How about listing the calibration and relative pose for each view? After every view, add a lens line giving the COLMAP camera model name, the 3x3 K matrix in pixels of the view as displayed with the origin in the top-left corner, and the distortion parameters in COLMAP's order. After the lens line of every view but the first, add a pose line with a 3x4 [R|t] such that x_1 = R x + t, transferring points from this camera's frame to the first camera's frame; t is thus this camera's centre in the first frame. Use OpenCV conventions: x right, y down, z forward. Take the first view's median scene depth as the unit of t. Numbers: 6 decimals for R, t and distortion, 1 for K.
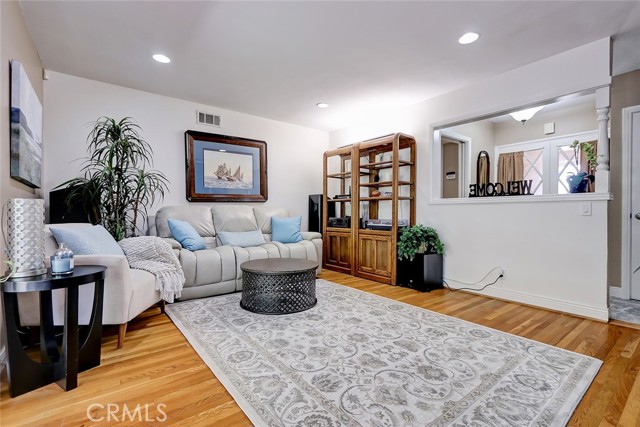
lens RADIAL K [[293.5, 0, 316.8], [0, 293.5, 216.3], [0, 0, 1]] dist [0.004247, -0.000667]
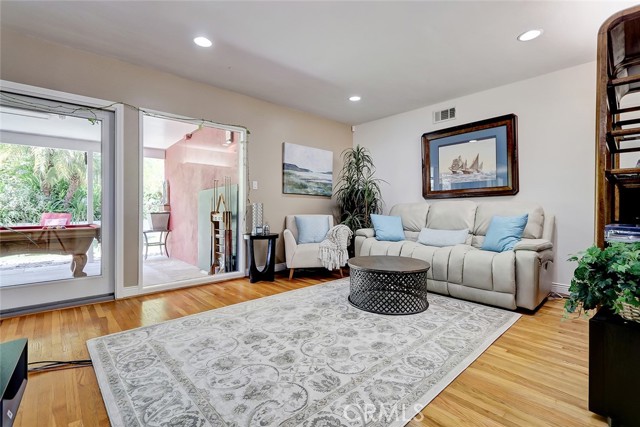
lens RADIAL K [[293.5, 0, 320.1], [0, 293.5, 209.3], [0, 0, 1]] dist [0.004247, -0.000667]
pose [[0.087216, 0.000628, -0.996189, 0.907080], [-0.015999, 0.999872, -0.000770, -0.006911], [0.996061, 0.016005, 0.087215, 0.772355]]
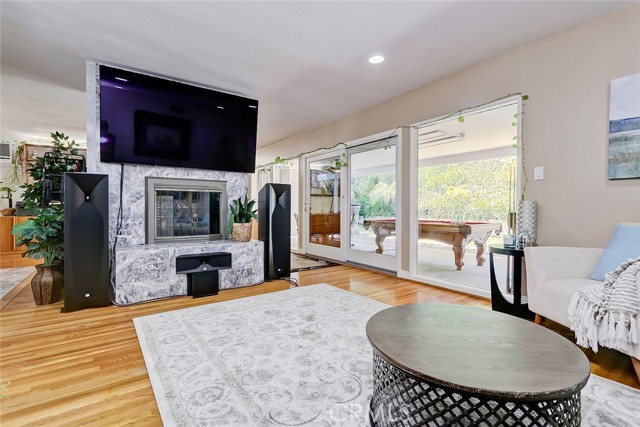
lens RADIAL K [[293.5, 0, 325.6], [0, 293.5, 208.8], [0, 0, 1]] dist [0.004247, -0.000667]
pose [[-0.999931, -0.007282, 0.009197, 0.069283], [-0.007141, 0.999859, 0.015196, -0.016973], [-0.009306, 0.015129, -0.999842, 1.571665]]
